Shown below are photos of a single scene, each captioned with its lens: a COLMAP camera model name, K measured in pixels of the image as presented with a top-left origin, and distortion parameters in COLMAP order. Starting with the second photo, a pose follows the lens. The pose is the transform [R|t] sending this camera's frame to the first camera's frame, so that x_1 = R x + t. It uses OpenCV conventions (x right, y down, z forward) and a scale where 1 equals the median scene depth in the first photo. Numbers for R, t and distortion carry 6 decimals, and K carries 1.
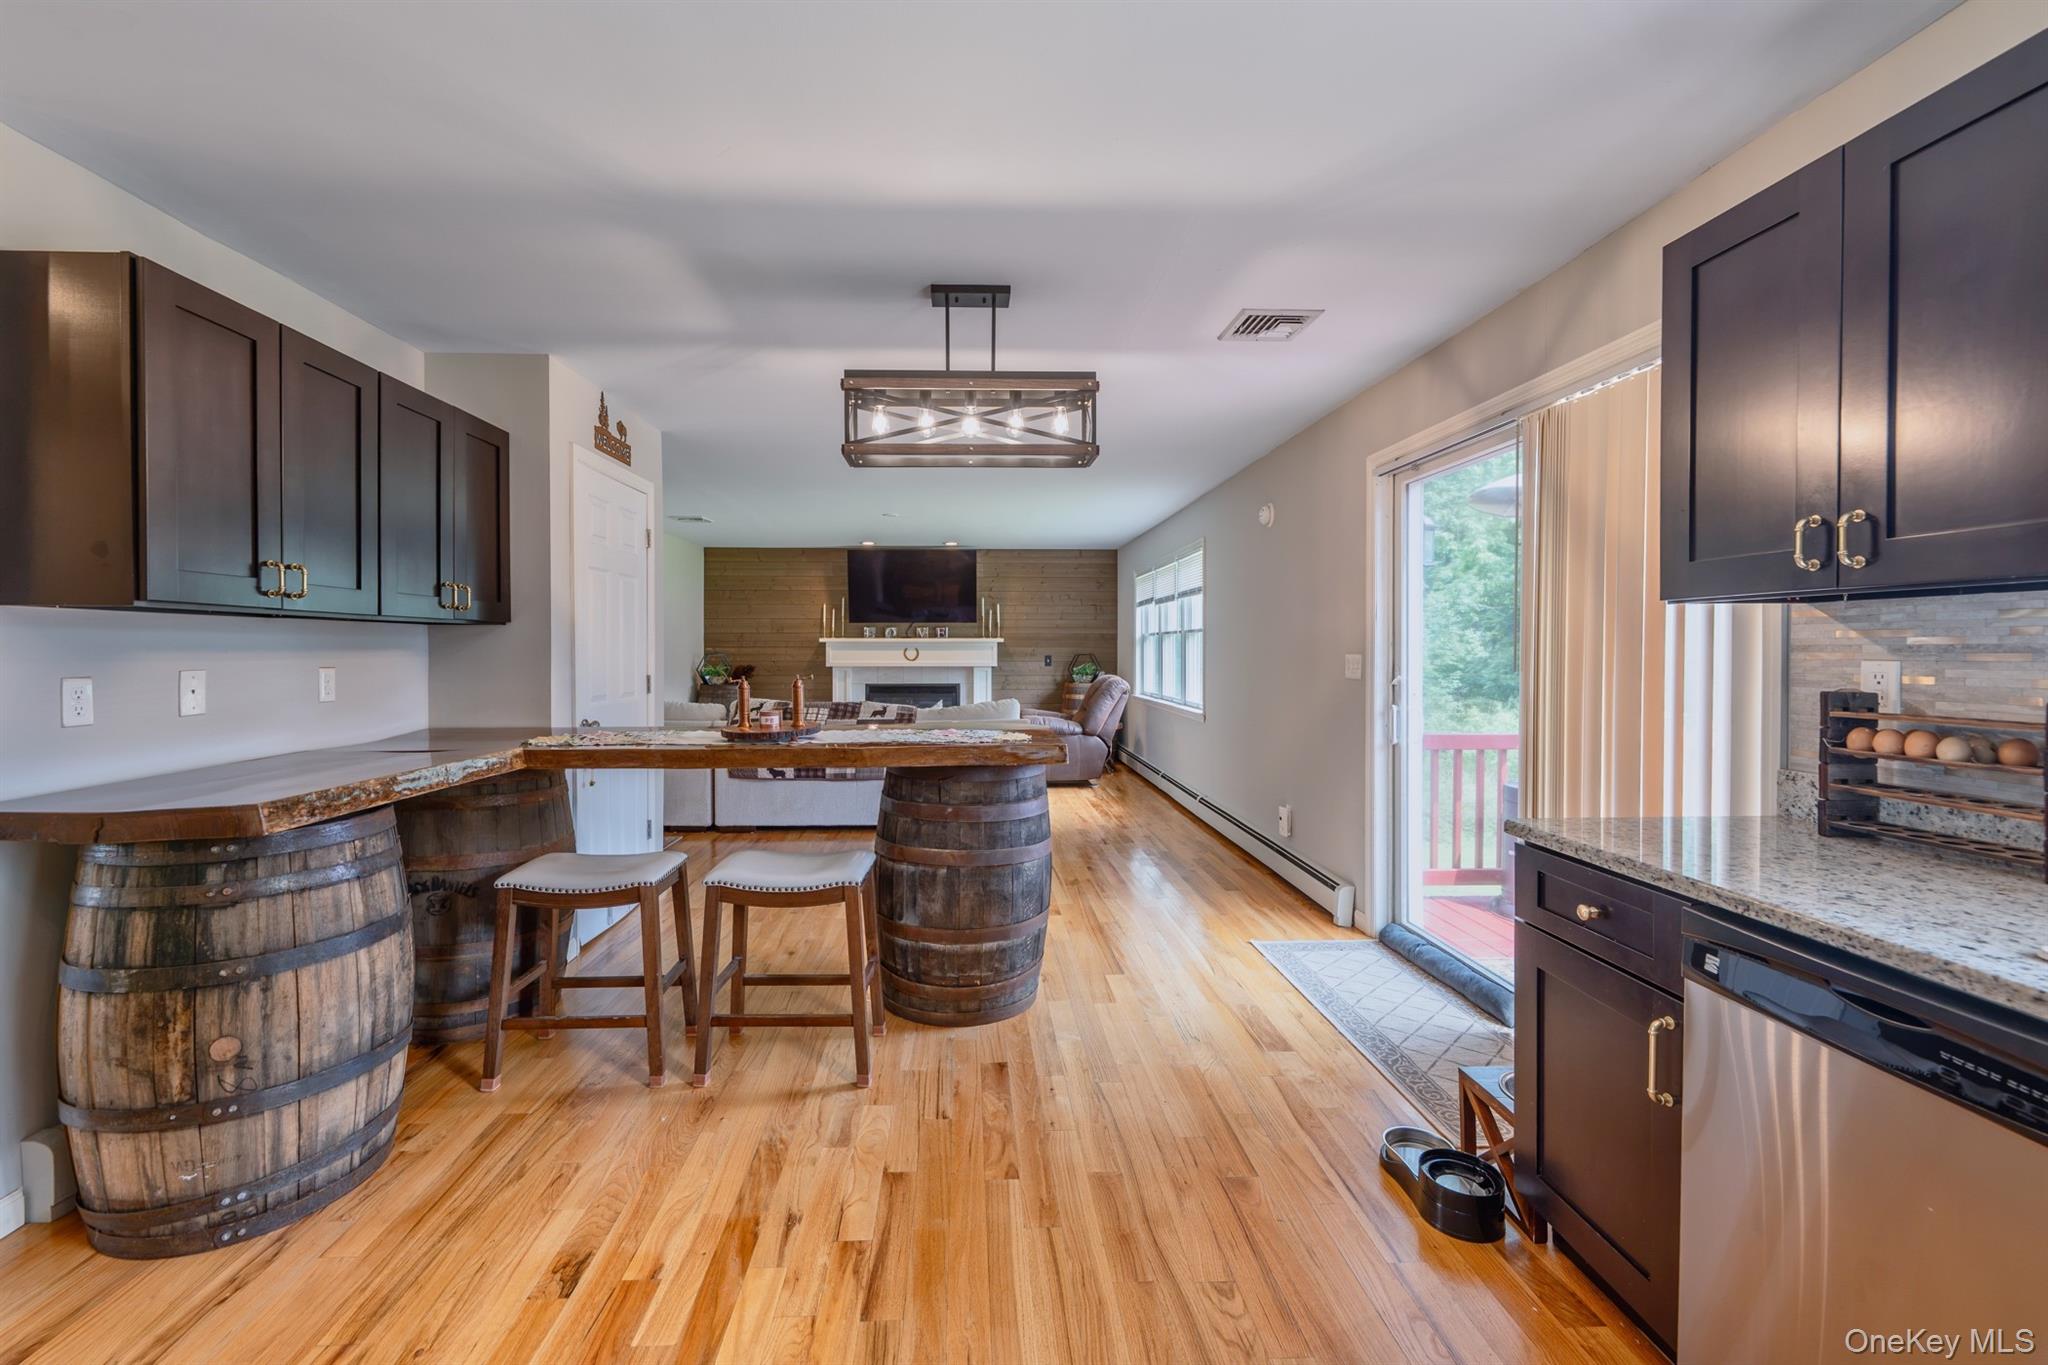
lens RADIAL K [[849.6, 0, 993.1], [0, 849.6, 662.5], [0, 0, 1]] dist [-0.001044, -0.000207]
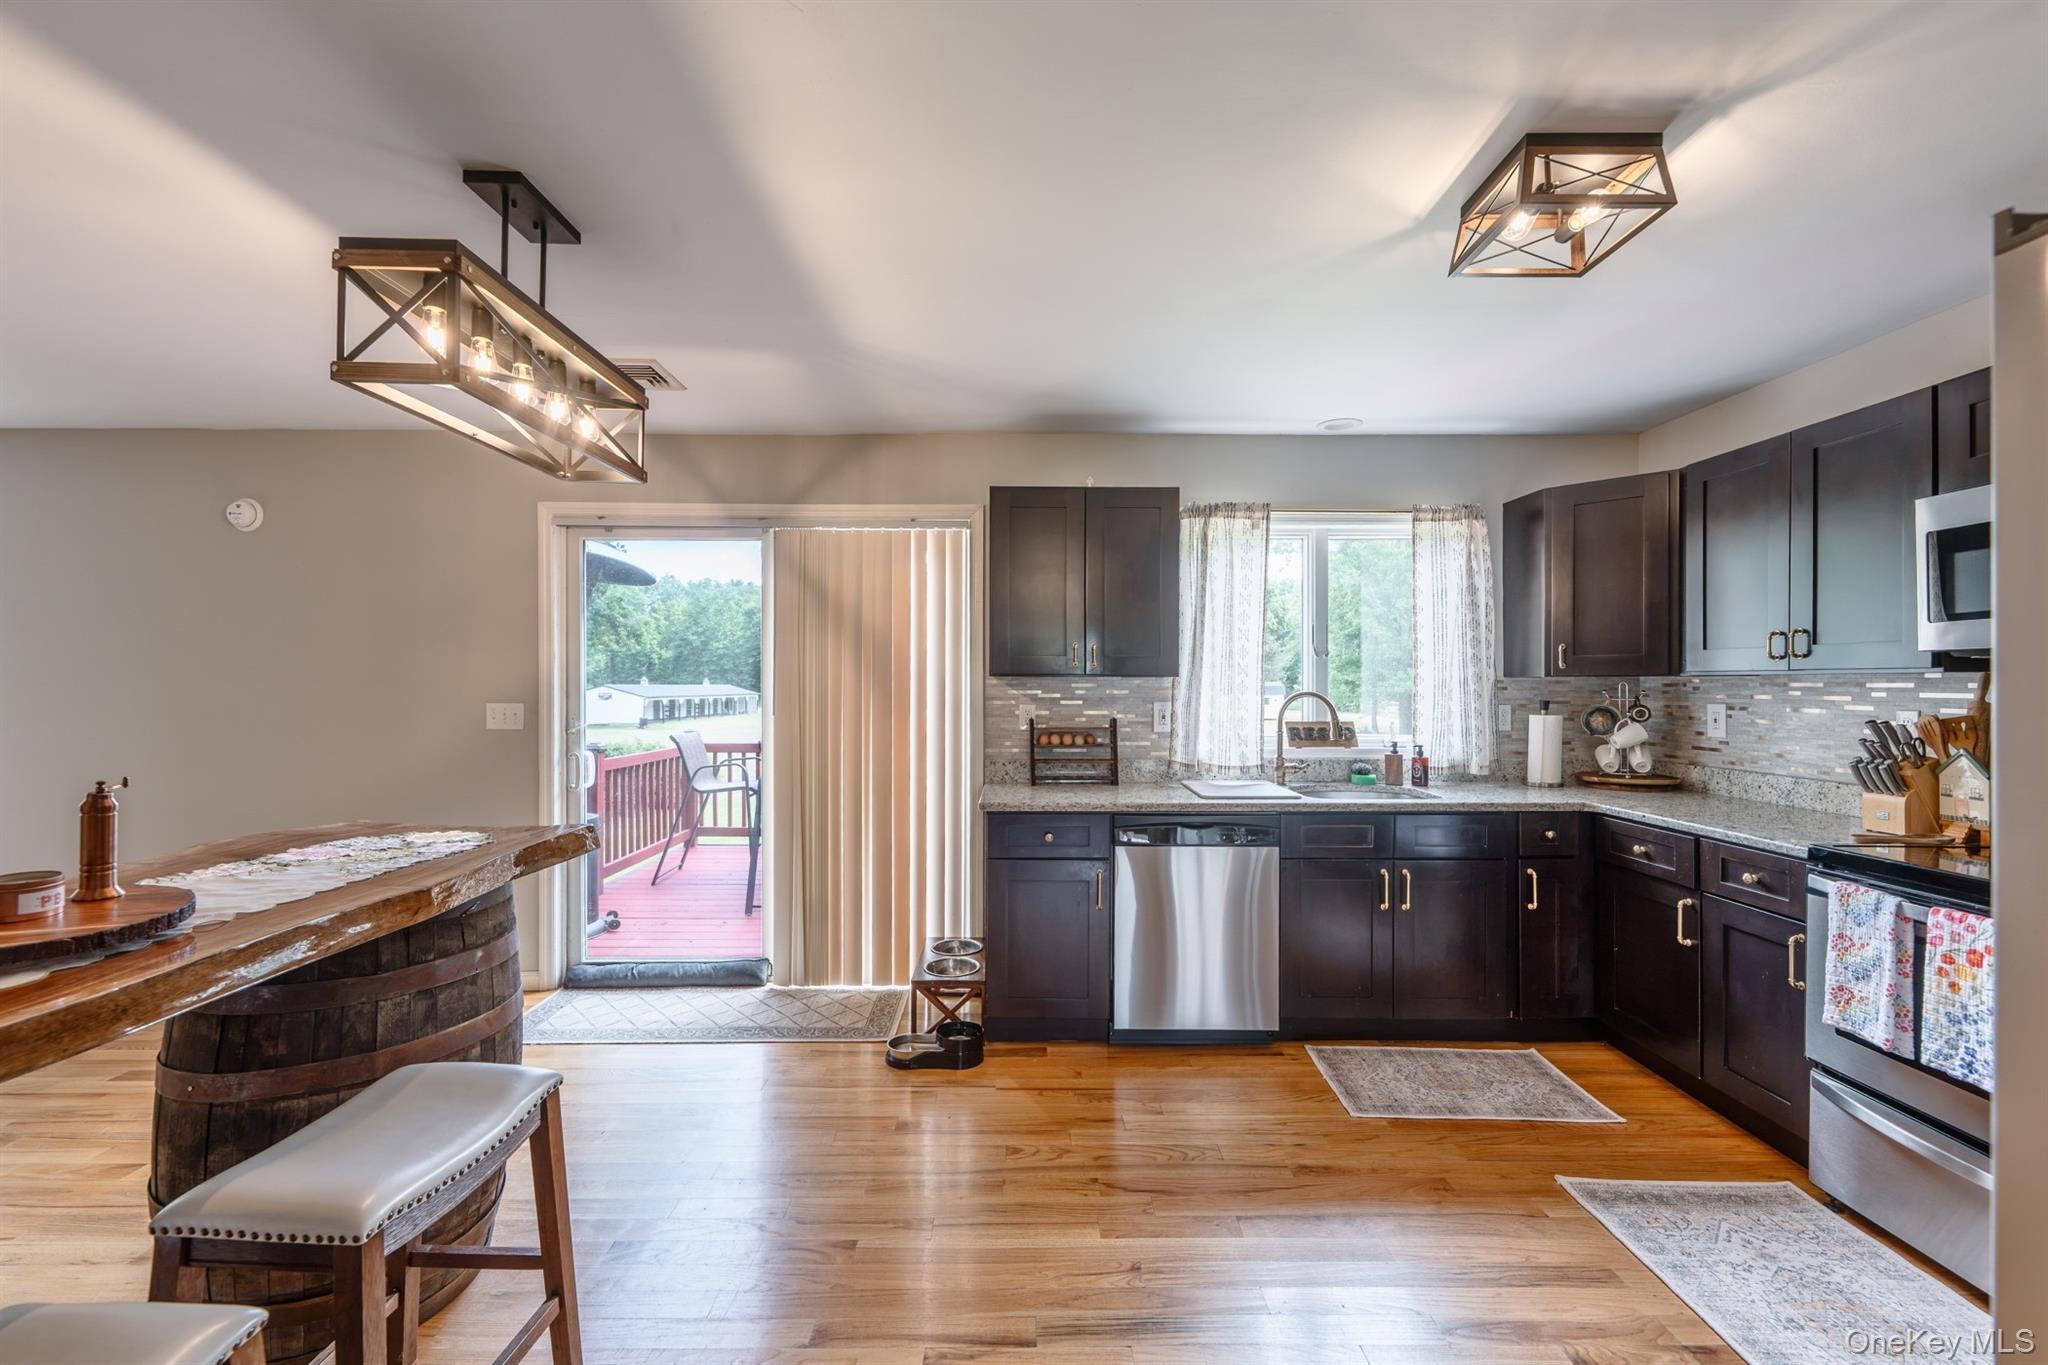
lens RADIAL K [[850.2, 0, 1025.9], [0, 850.2, 683.8], [0, 0, 1]] dist [0.000287, 0.022014]
pose [[0.027091, 0.002540, 0.999630, -0.693832], [0.013722, 0.999902, -0.002913, -0.027857], [-0.999539, 0.013796, 0.027053, 0.549396]]
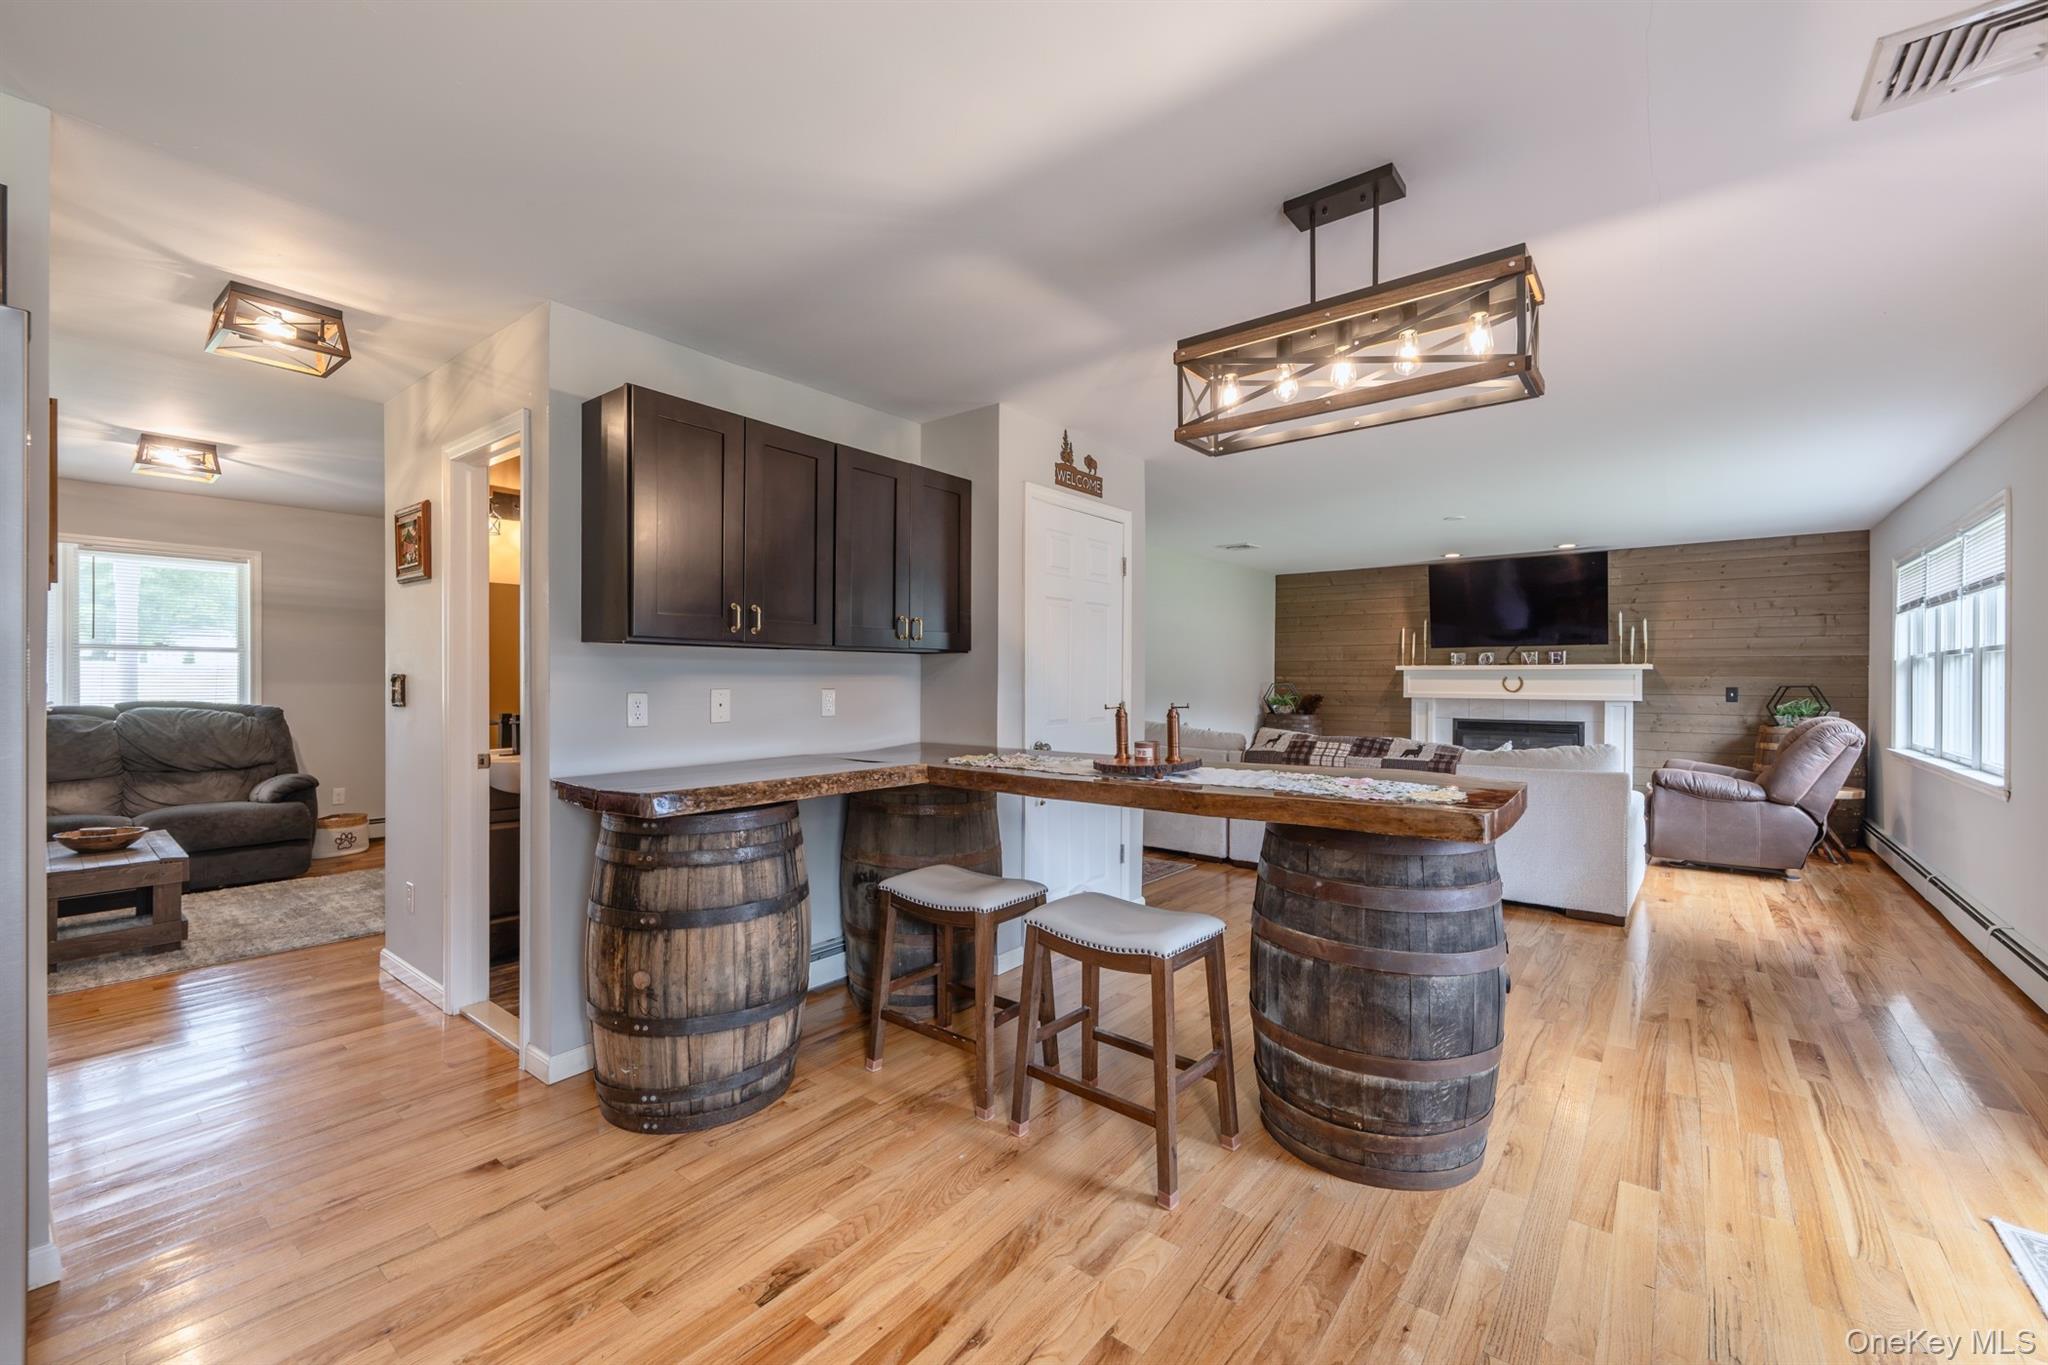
lens RADIAL K [[828.9, 0, 1024.0], [0, 828.9, 682.5], [0, 0, 1]] dist [0.001325, -0.000283]
pose [[0.761044, 0.004833, -0.648682, 0.225185], [-0.012844, 0.999888, -0.007619, 0.002296], [0.648573, 0.014130, 0.761021, 0.258885]]
